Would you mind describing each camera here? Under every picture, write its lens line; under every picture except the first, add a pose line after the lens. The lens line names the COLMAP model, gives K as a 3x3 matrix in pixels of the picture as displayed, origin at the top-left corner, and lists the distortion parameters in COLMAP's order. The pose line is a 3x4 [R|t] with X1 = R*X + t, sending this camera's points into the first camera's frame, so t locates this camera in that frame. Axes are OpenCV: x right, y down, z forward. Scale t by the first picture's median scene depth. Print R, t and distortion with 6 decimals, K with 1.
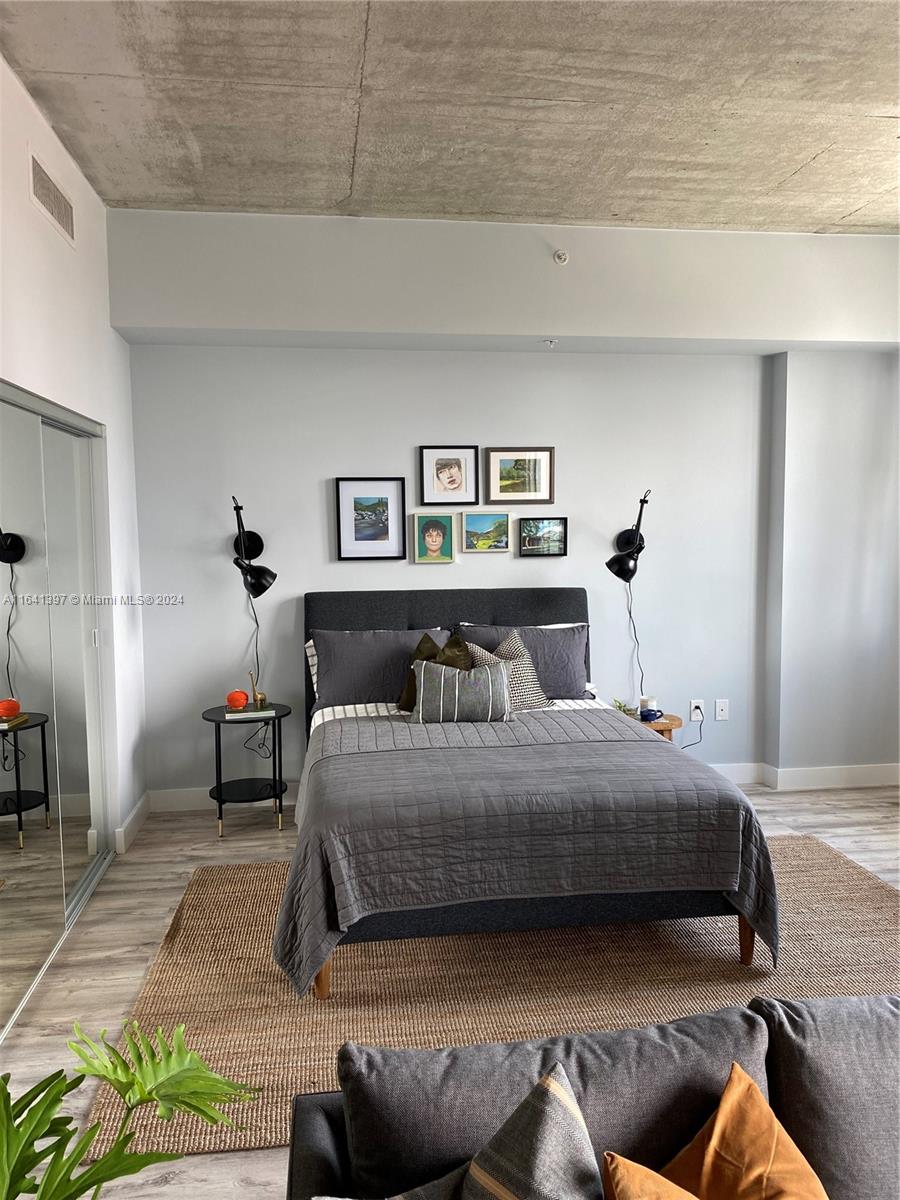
lens RADIAL K [[912.3, 0, 449.0], [0, 912.3, 601.8], [0, 0, 1]] dist [0.051473, -0.003395]
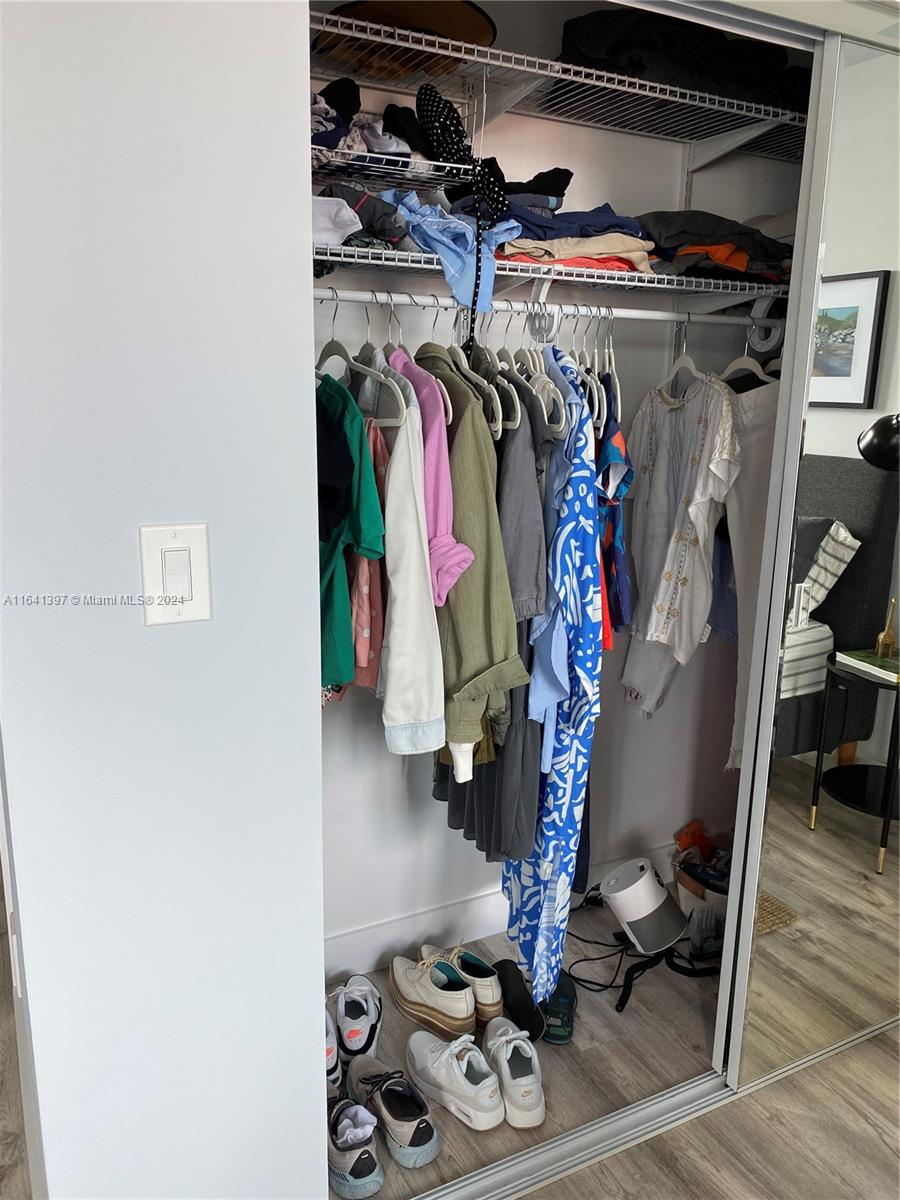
lens RADIAL K [[912.3, 0, 449.8], [0, 912.3, 599.0], [0, 0, 1]] dist [0.051473, -0.003395]
pose [[0.336510, 0.229586, -0.913264, -0.018675], [-0.084556, 0.973274, 0.213516, -0.030799], [0.937876, 0.005372, 0.346930, 0.494958]]
